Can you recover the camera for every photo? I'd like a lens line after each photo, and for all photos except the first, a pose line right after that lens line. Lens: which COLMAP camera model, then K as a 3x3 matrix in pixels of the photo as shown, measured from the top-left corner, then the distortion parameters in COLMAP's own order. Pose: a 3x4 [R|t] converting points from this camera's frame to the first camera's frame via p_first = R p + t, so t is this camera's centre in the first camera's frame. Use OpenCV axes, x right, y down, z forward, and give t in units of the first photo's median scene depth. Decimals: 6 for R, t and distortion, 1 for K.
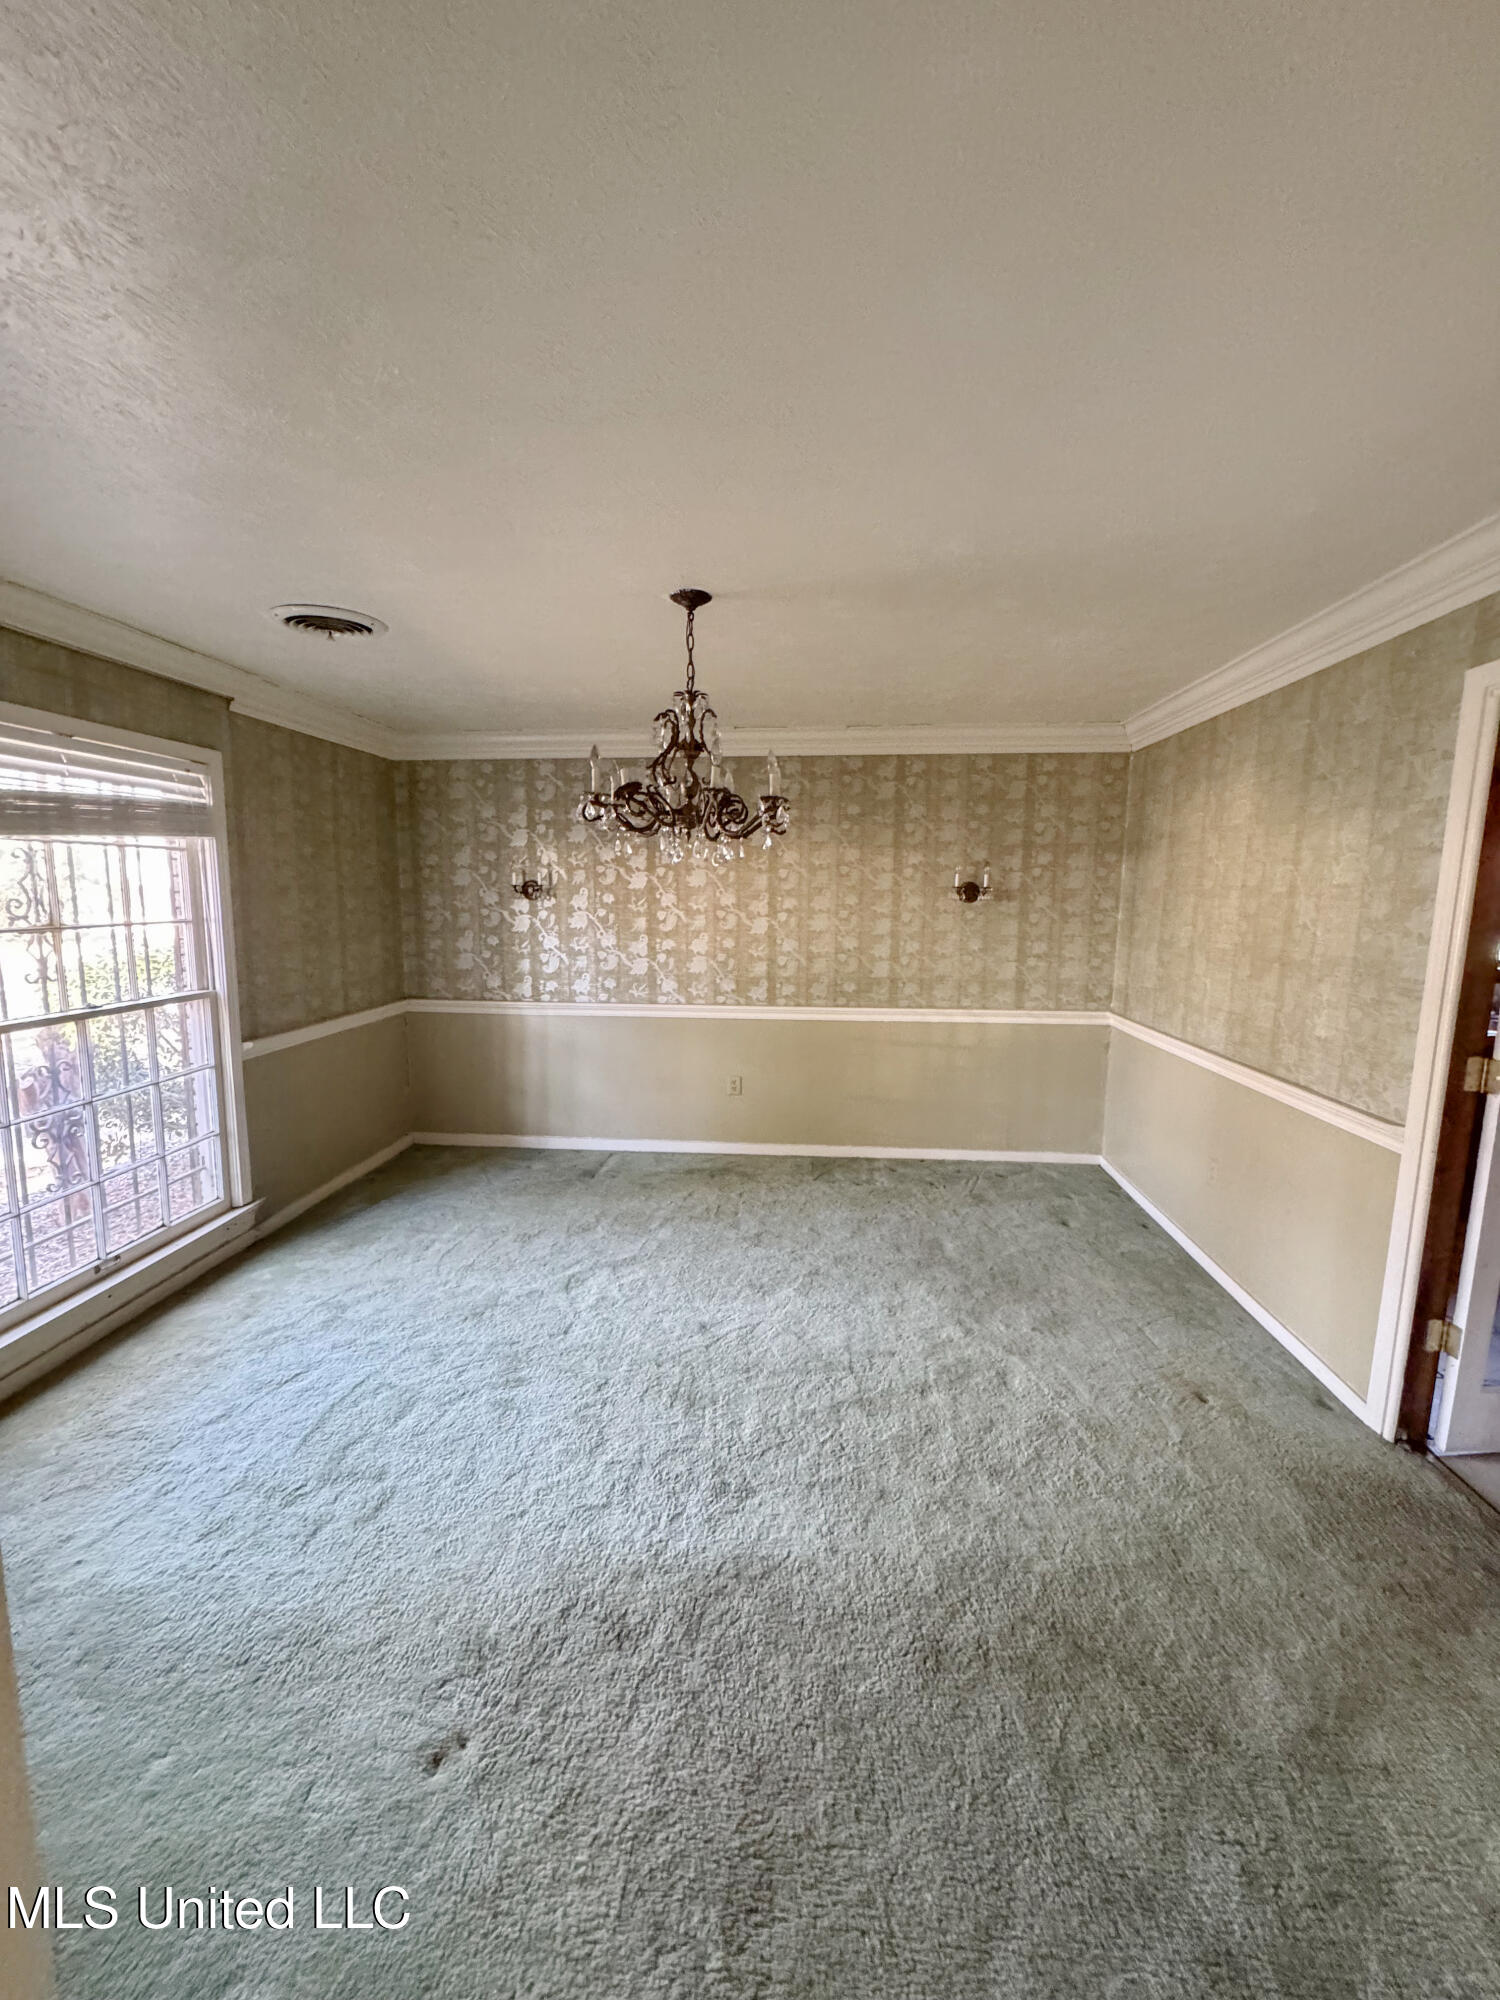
lens RADIAL K [[796.9, 0, 749.3], [0, 796.9, 1000.8], [0, 0, 1]] dist [-0.002021, 0.000057]
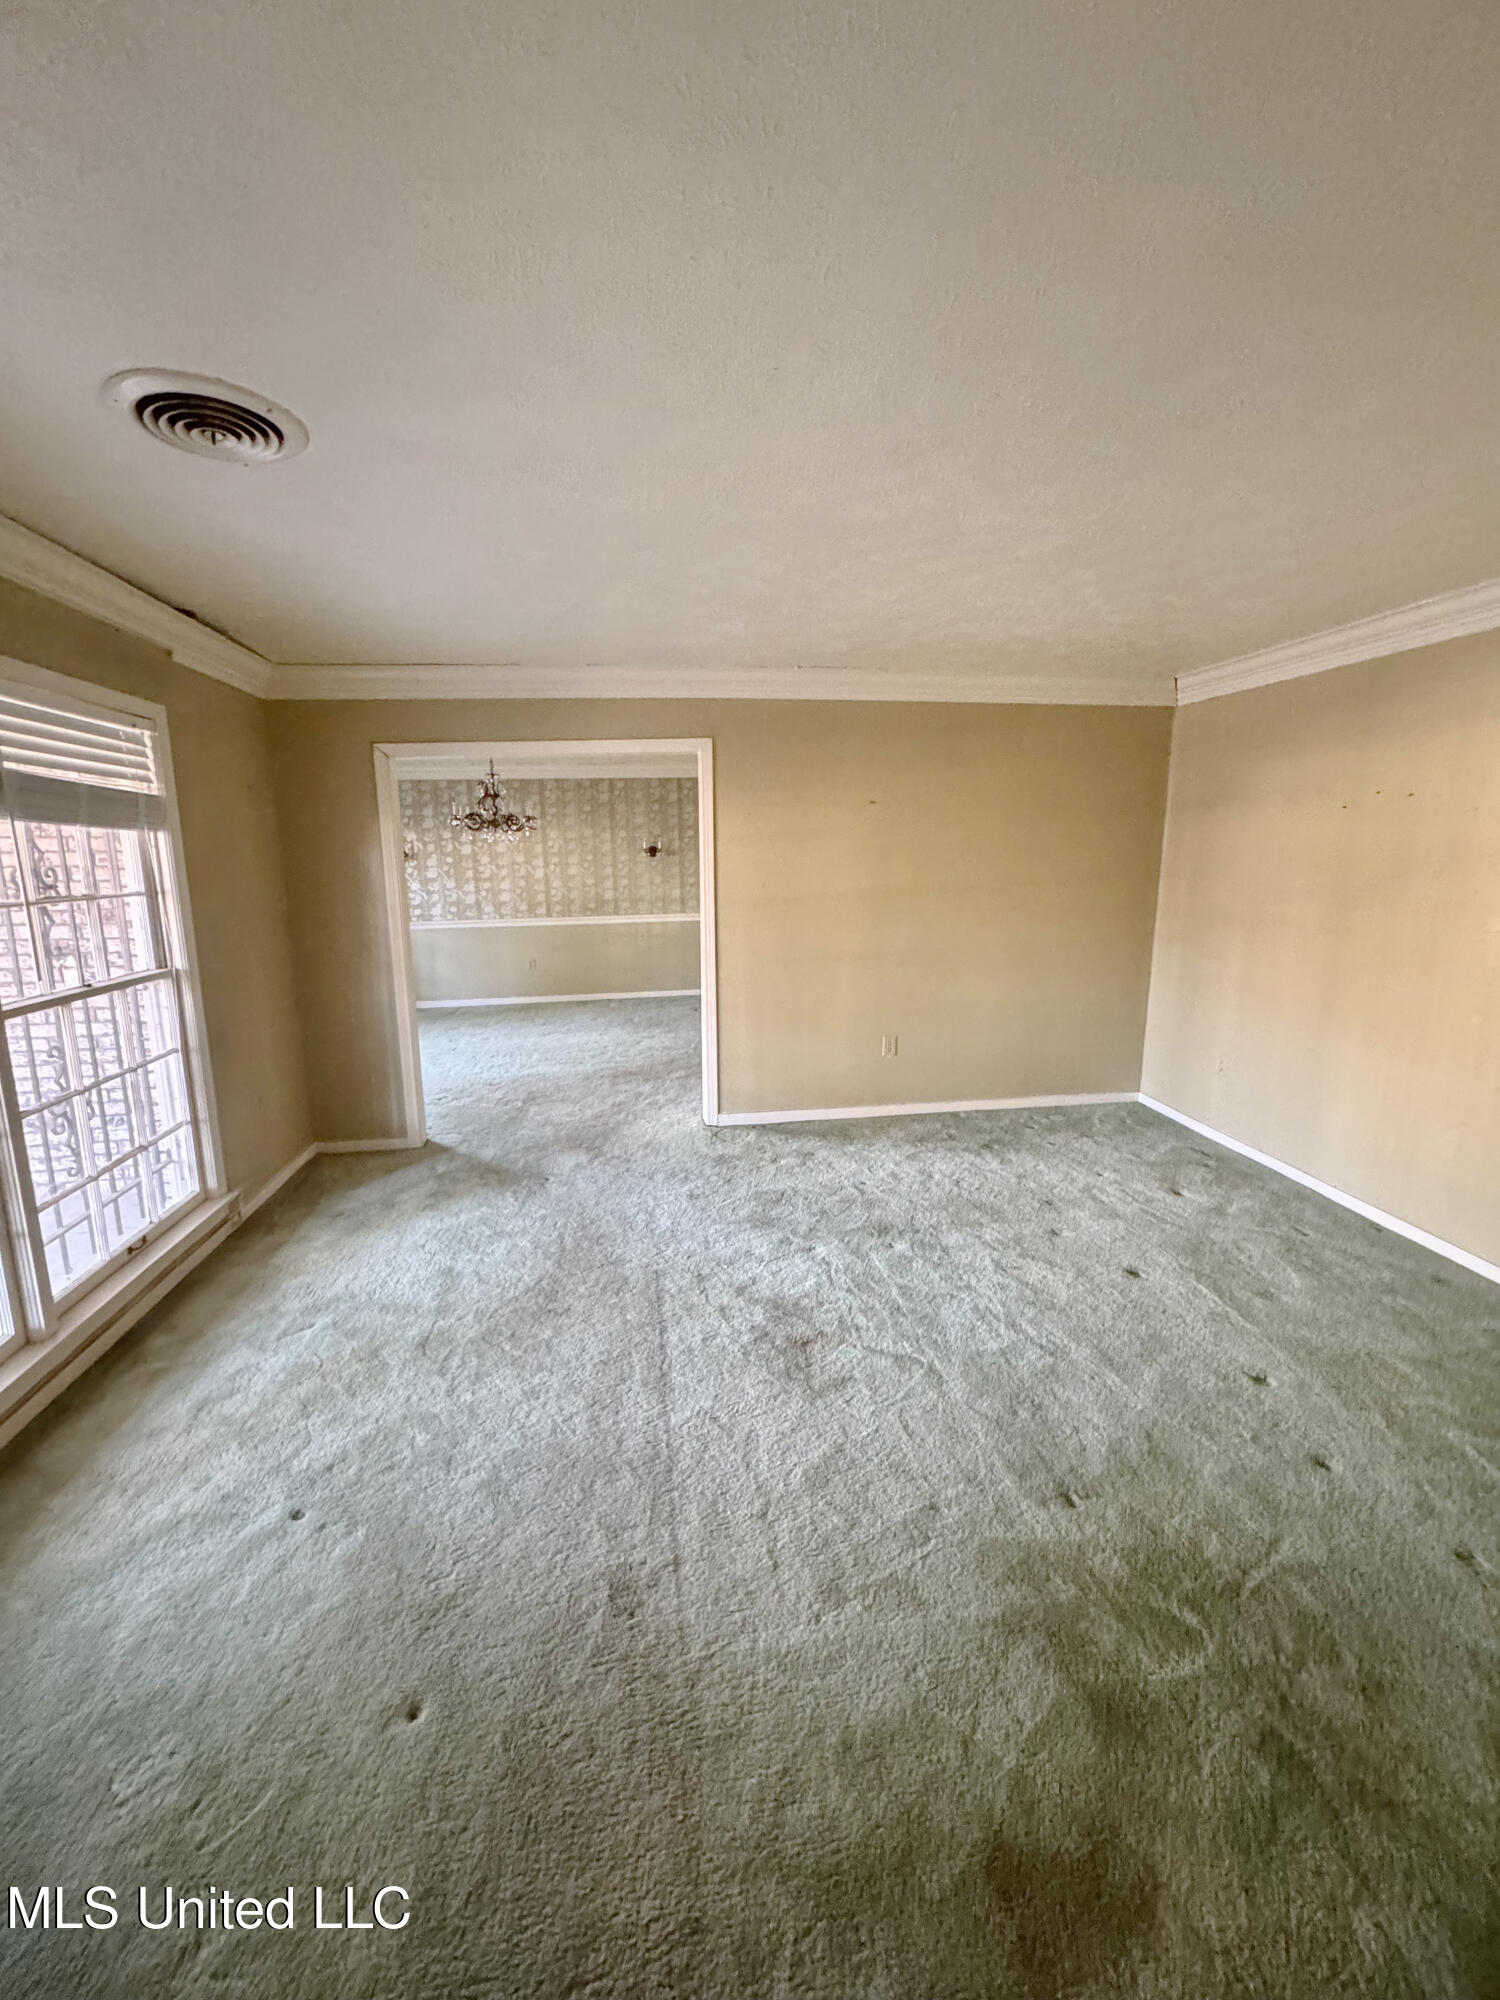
lens RADIAL K [[796.9, 0, 748.1], [0, 796.9, 997.3], [0, 0, 1]] dist [-0.002021, 0.000057]
pose [[0.974213, -0.062867, 0.216695, 0.065878], [0.053858, 0.997431, 0.047238, 0.127161], [-0.219108, -0.034349, 0.975096, -0.875686]]
